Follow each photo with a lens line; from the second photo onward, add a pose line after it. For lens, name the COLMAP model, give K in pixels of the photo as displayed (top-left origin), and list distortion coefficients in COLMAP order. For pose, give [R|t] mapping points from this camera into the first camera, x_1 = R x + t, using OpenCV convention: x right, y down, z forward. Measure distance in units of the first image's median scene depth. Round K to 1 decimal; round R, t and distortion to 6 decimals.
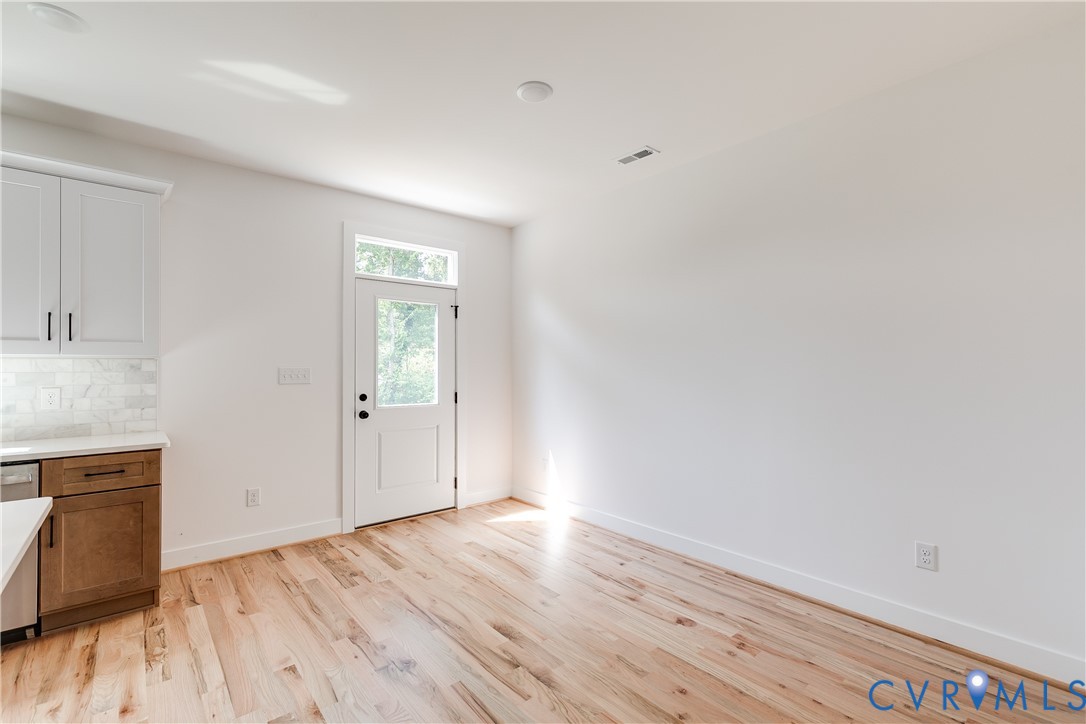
lens RADIAL K [[497.1, 0, 538.4], [0, 497.1, 366.1], [0, 0, 1]] dist [0.016445, 0.000041]
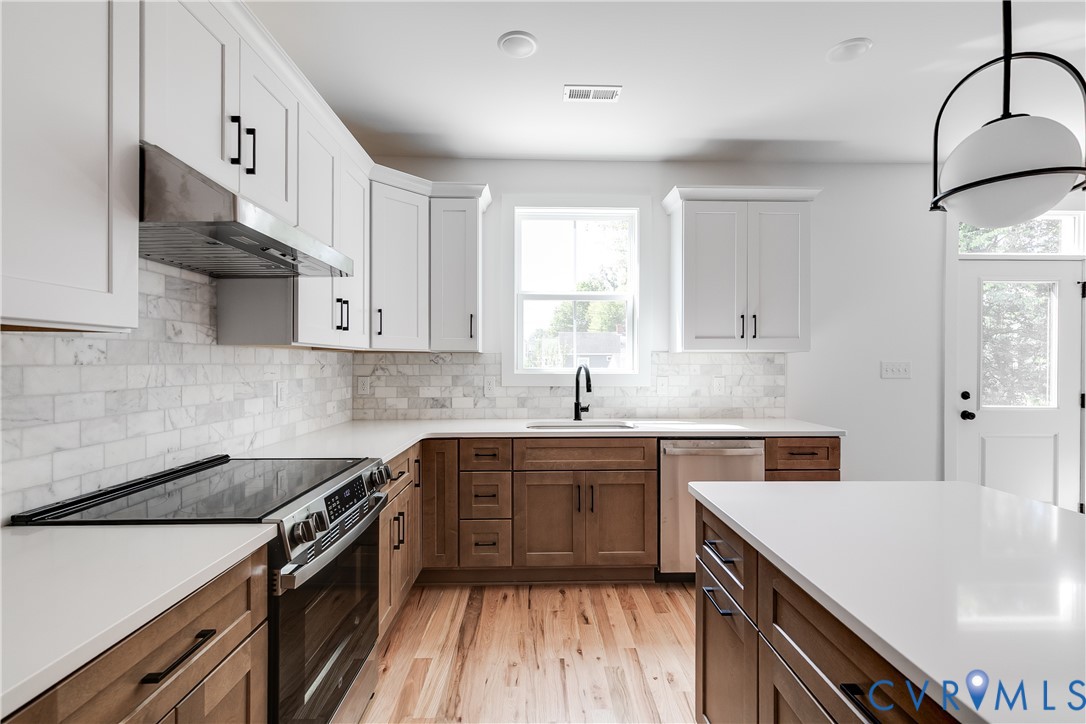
lens RADIAL K [[497.1, 0, 545.8], [0, 497.1, 365.4], [0, 0, 1]] dist [0.016445, 0.000041]
pose [[0.787367, 0.009163, -0.616416, -0.536281], [-0.001831, 0.999920, 0.012524, 0.000494], [0.616482, -0.008732, 0.787321, -0.206290]]
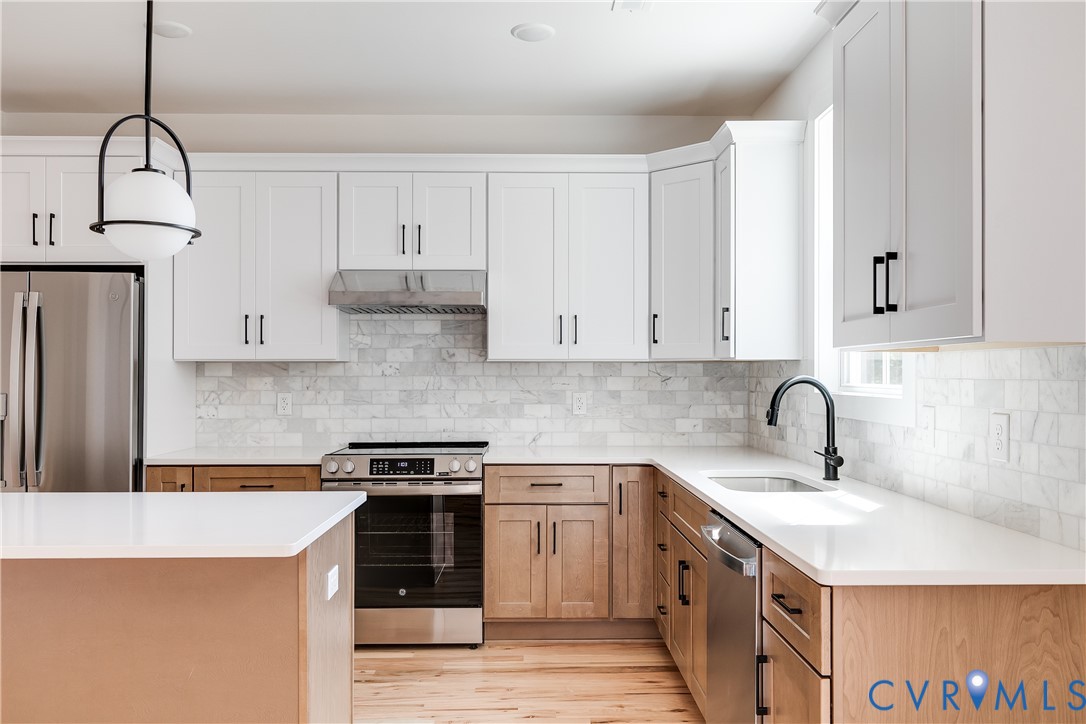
lens RADIAL K [[901.7, 0, 543.5], [0, 901.7, 360.1], [0, 0, 1]] dist [-0.008278, -0.000435]
pose [[-0.634571, -0.005312, -0.772846, -0.077470], [0.008274, 0.999872, -0.013666, 0.002285], [0.772820, -0.015067, -0.634446, 1.162567]]
